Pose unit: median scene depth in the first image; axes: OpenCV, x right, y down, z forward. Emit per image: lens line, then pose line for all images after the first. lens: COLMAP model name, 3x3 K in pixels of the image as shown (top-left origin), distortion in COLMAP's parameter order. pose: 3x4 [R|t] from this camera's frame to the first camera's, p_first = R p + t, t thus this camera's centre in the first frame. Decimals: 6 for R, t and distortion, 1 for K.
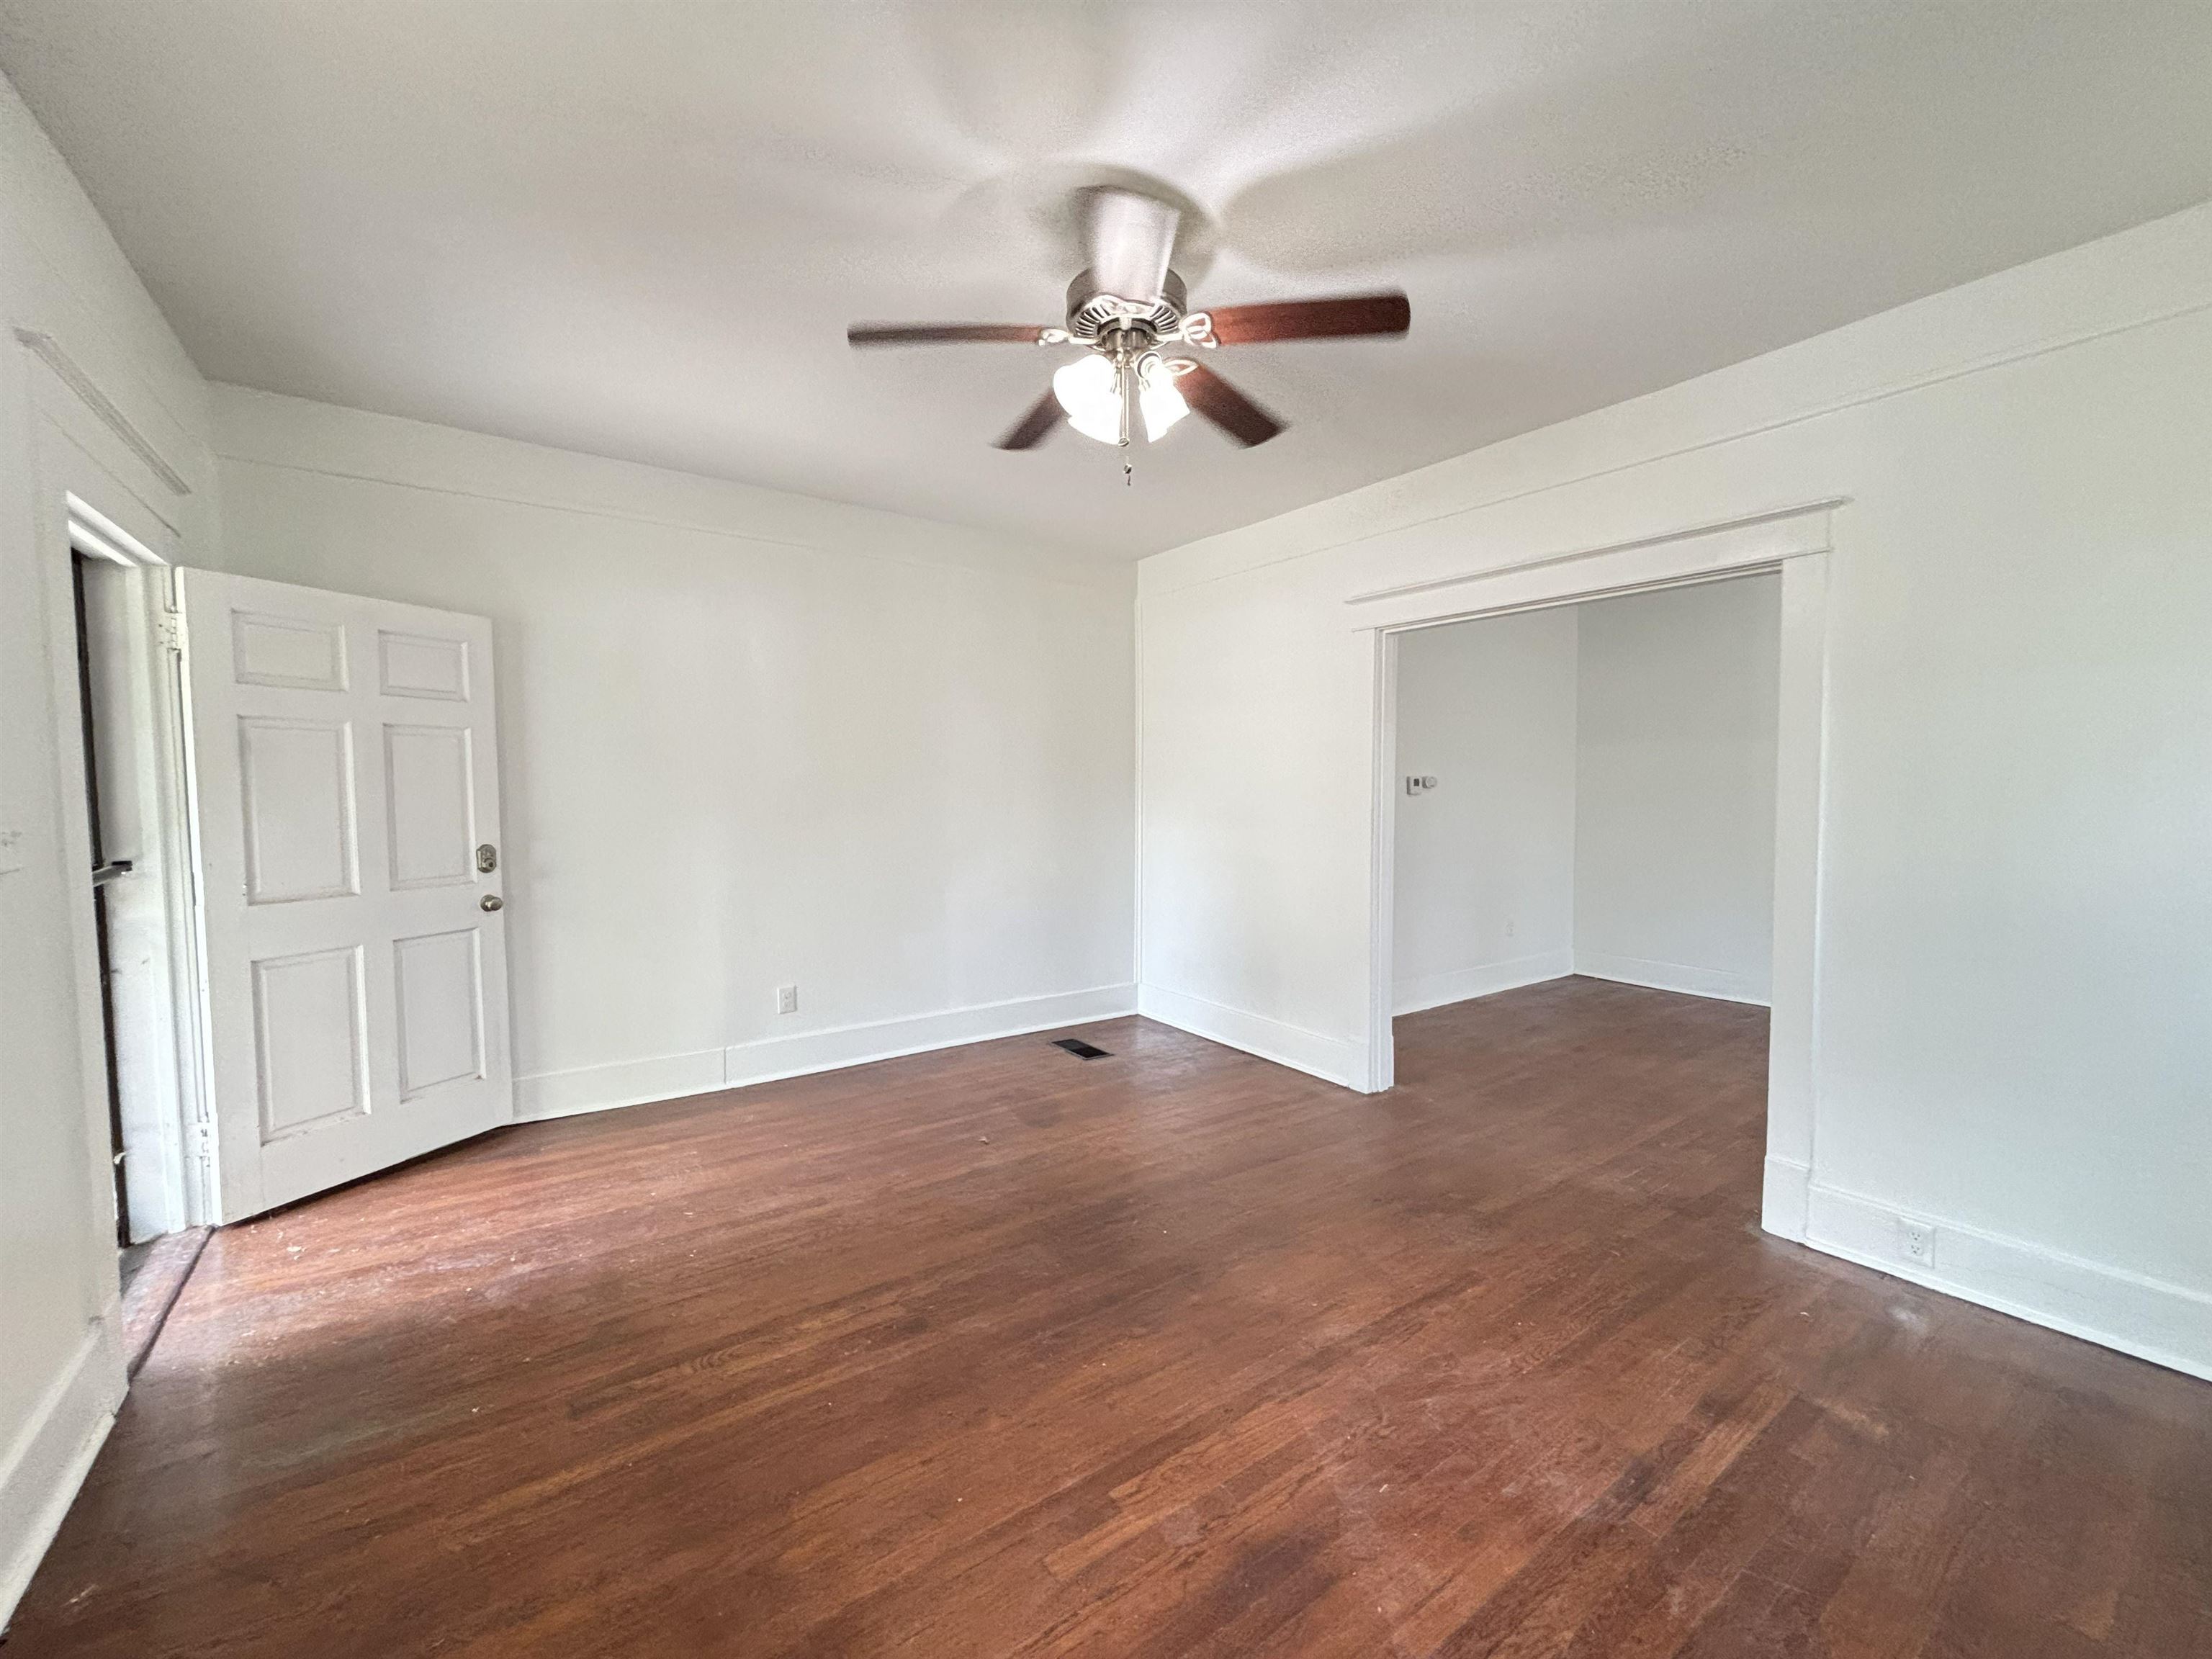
lens RADIAL K [[894.2, 0, 1106.0], [0, 894.2, 829.5], [0, 0, 1]] dist [0.027881, 0.000045]
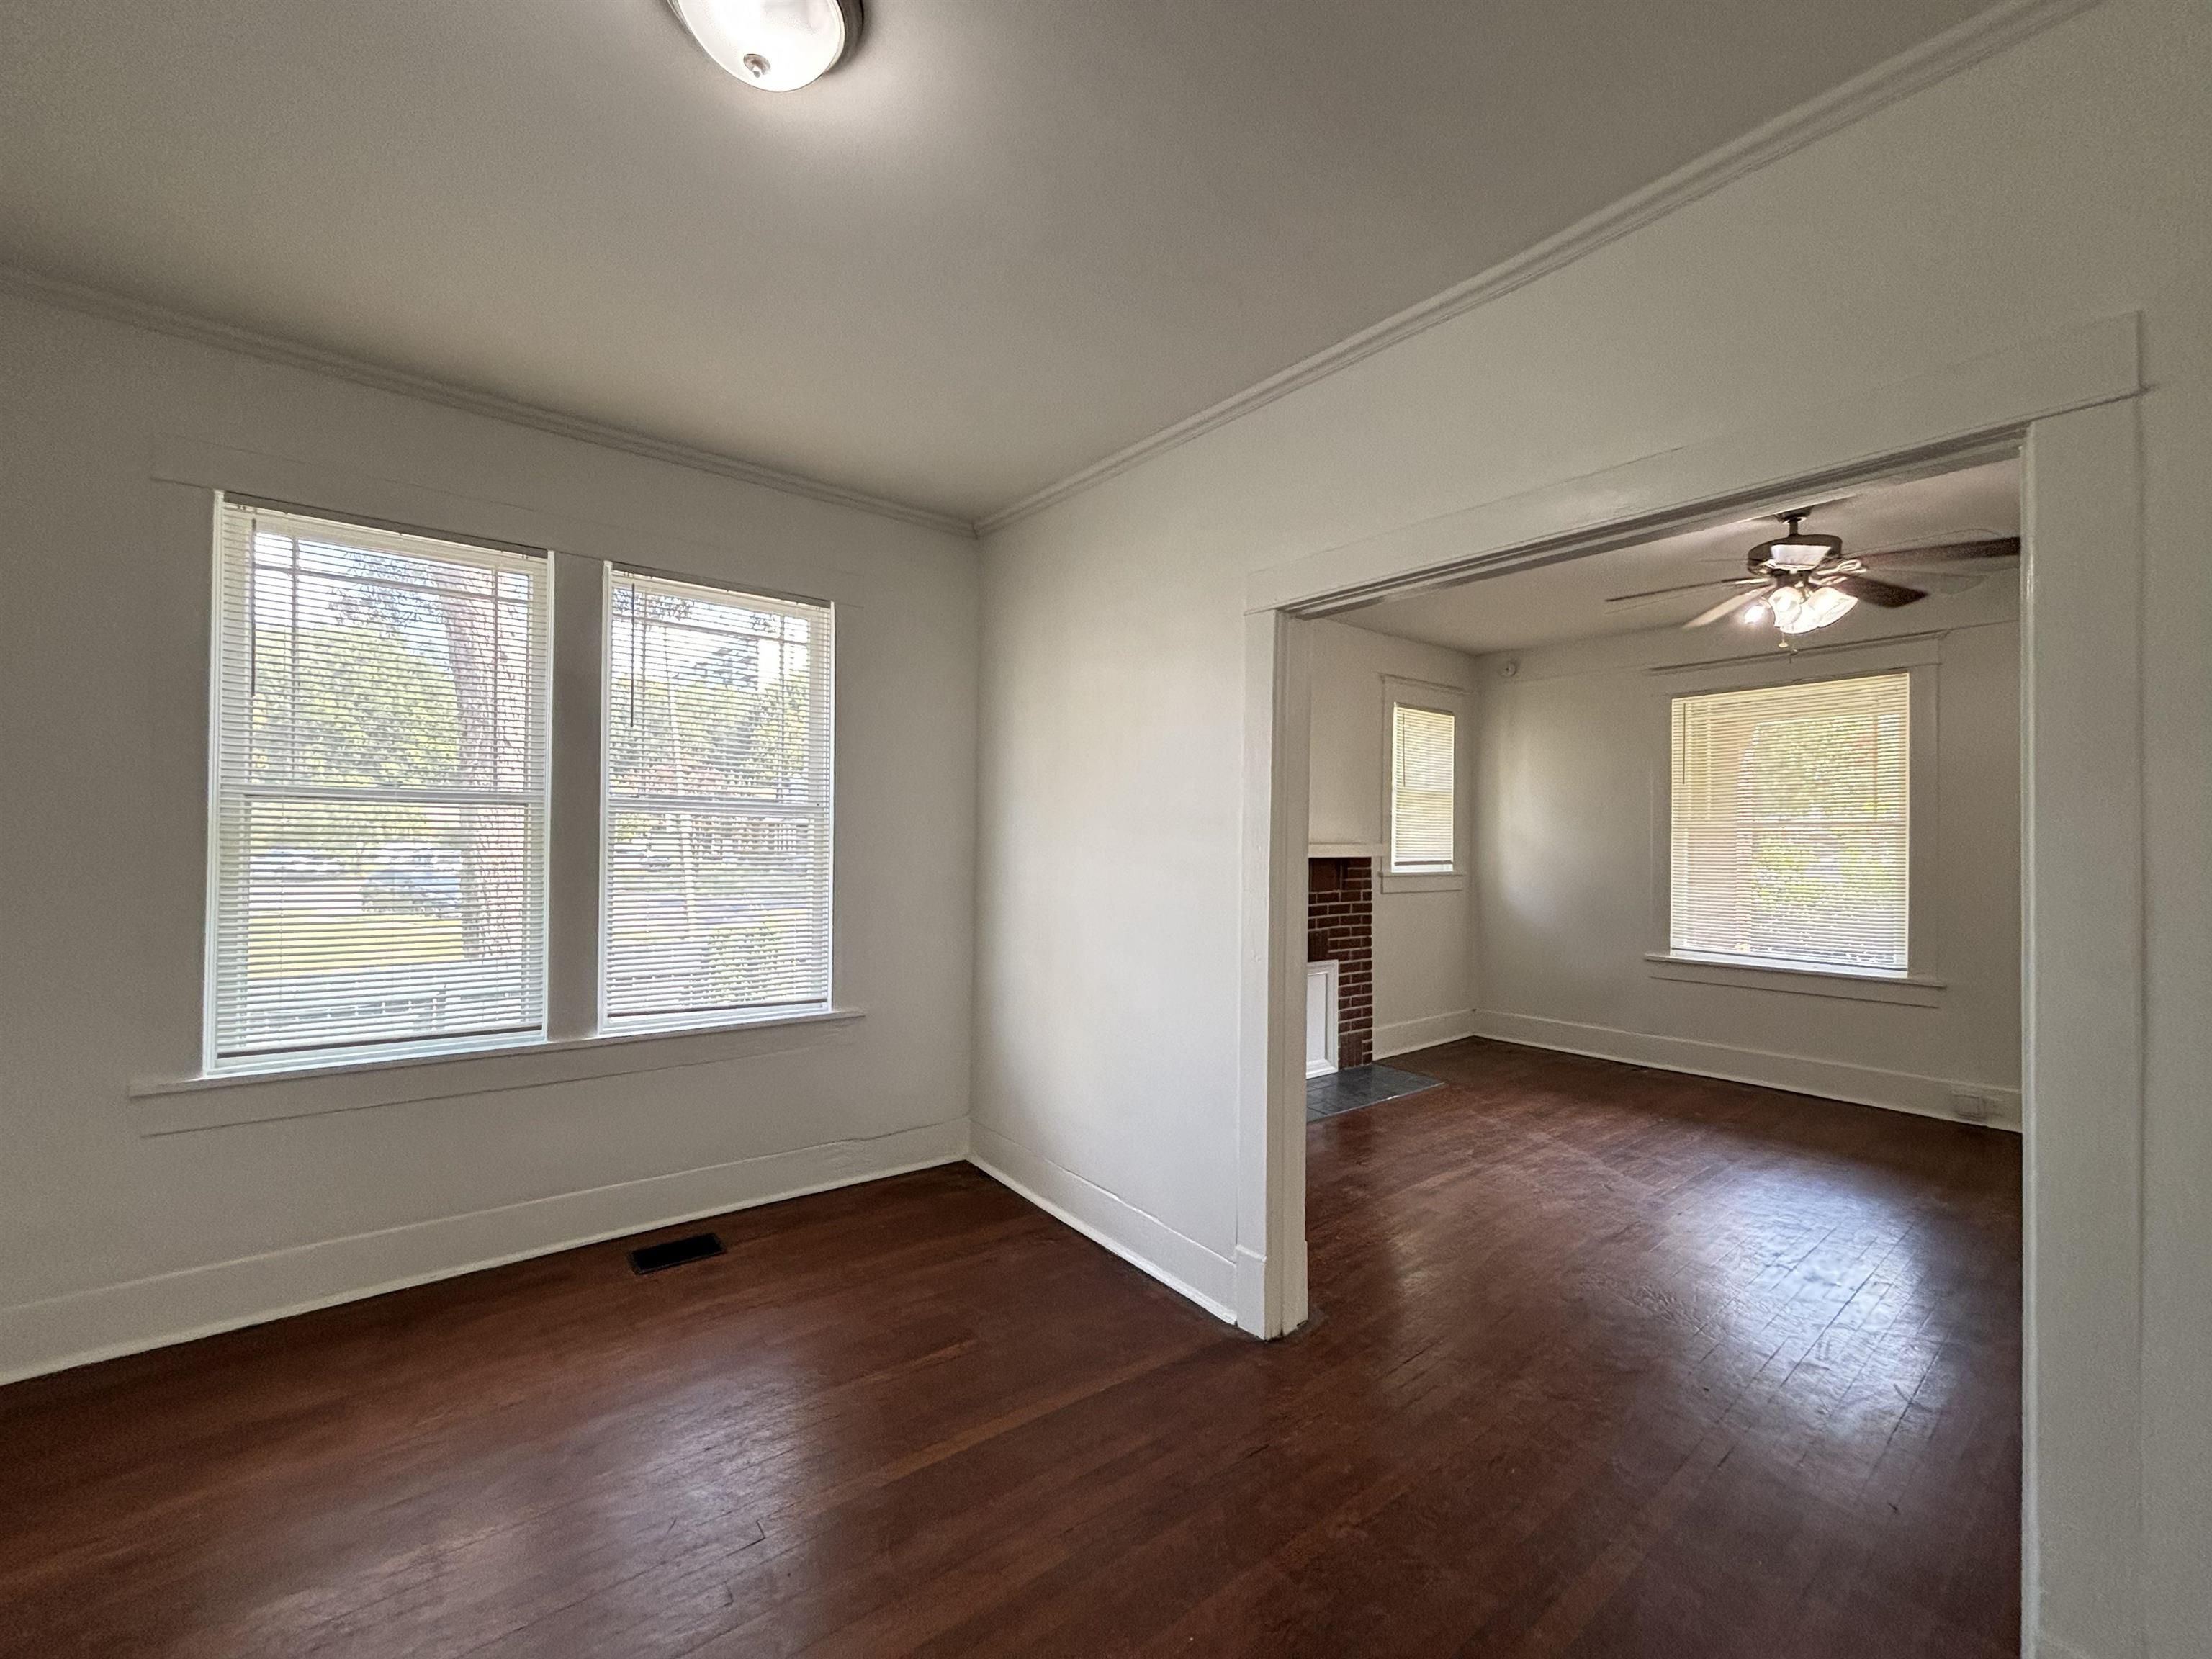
lens RADIAL K [[894.5, 0, 1106.0], [0, 894.5, 829.5], [0, 0, 1]] dist [-0.001305, 0.000140]
pose [[-0.999152, -0.003330, -0.041044, 1.452684], [-0.005362, 0.998760, 0.049489, -0.168667], [0.040829, 0.049667, -0.997931, 2.845626]]
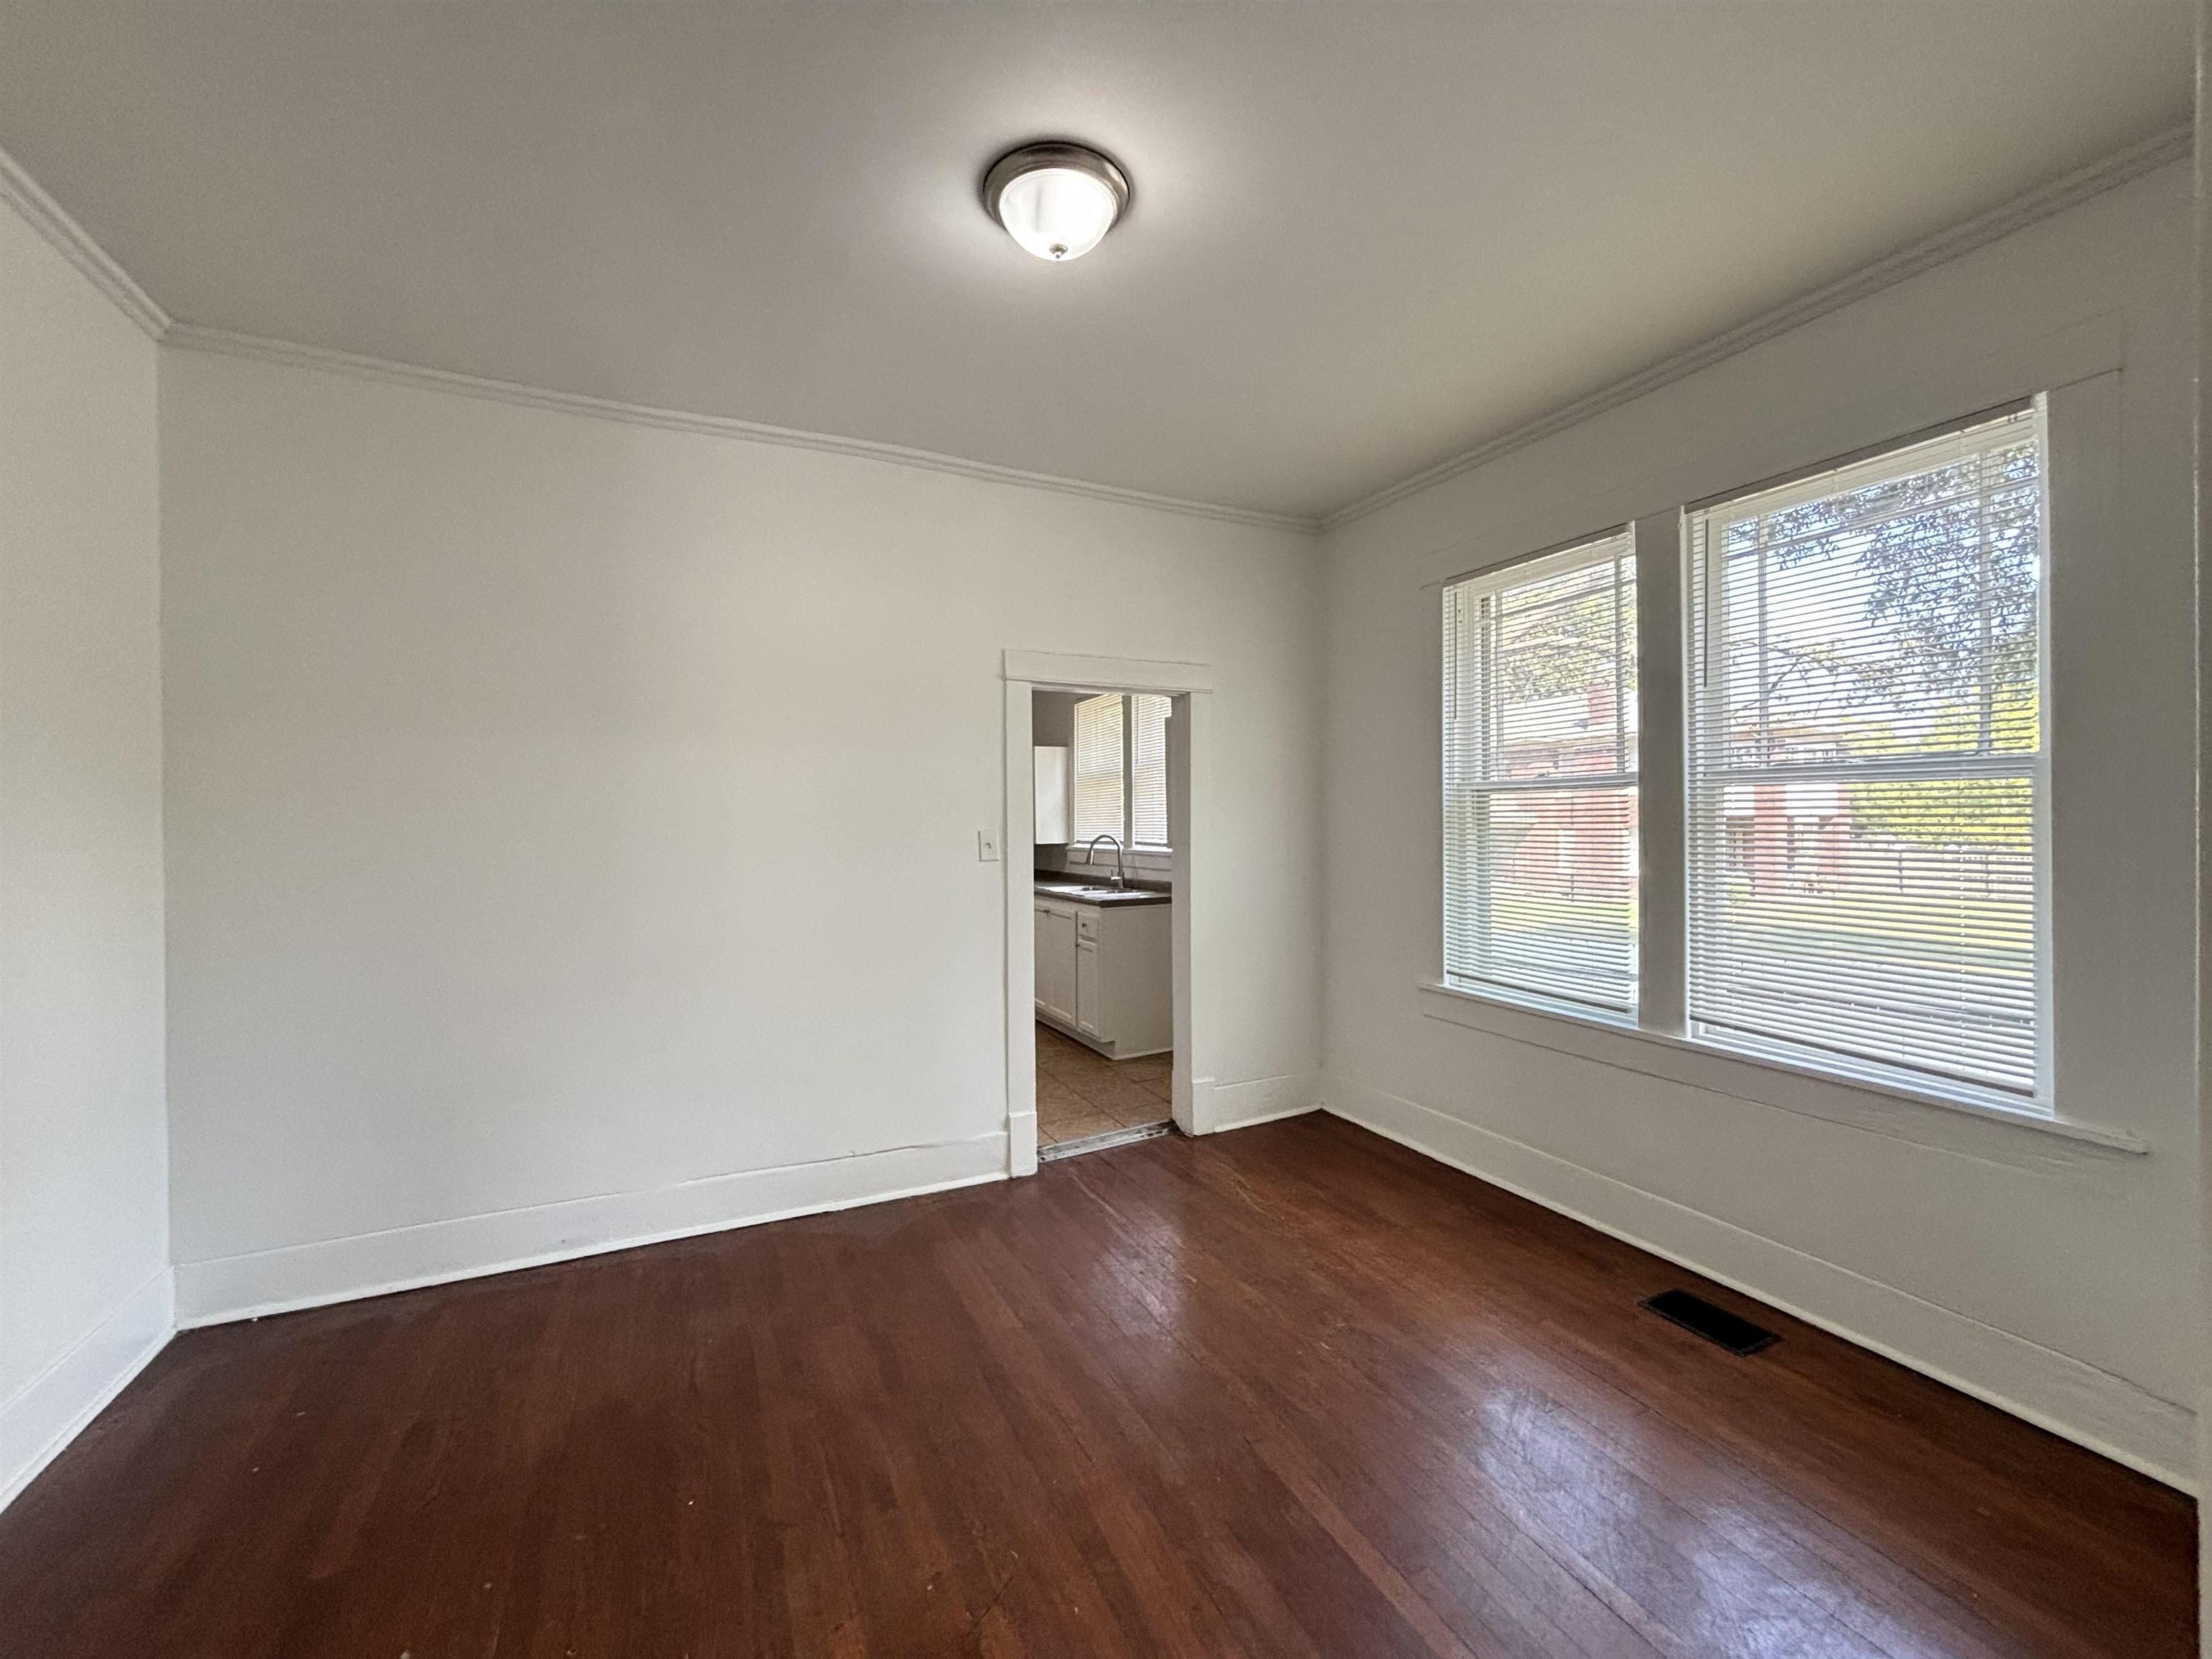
lens RADIAL K [[894.5, 0, 1106.0], [0, 894.5, 829.5], [0, 0, 1]] dist [-0.001305, 0.000140]
pose [[0.180288, 0.005397, 0.983599, 0.728231], [0.058044, 0.998184, -0.016116, -0.082960], [-0.981900, 0.059997, 0.179647, 1.886854]]
